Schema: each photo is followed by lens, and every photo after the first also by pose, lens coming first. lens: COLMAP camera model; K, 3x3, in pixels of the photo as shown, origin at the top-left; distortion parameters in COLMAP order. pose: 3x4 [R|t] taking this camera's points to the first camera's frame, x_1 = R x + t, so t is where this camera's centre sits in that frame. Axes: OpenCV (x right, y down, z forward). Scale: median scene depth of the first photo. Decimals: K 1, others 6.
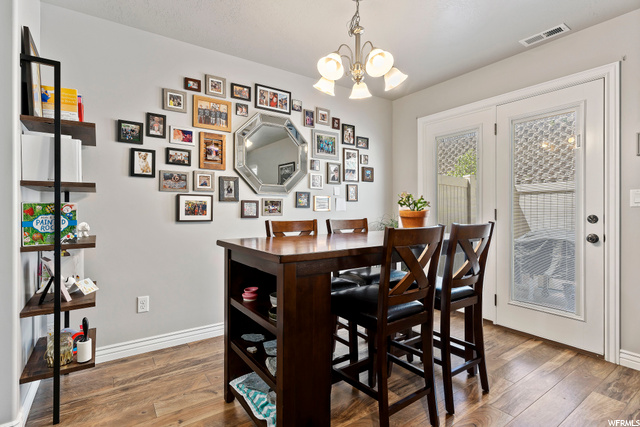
lens RADIAL K [[321.1, 0, 322.1], [0, 321.1, 210.1], [0, 0, 1]] dist [-0.006408, 0.000756]
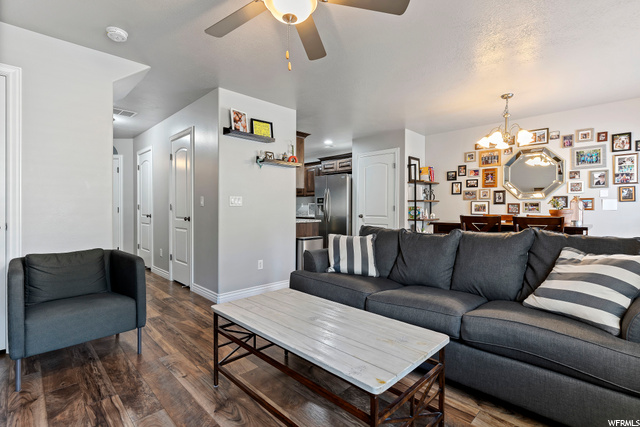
lens RADIAL K [[307.7, 0, 320.5], [0, 307.7, 211.6], [0, 0, 1]] dist [-0.013135, -0.000782]
pose [[0.158654, 0.008038, -0.987302, 1.271157], [-0.008001, 0.999944, 0.006855, 0.010912], [0.987302, 0.006812, 0.158710, -0.268562]]
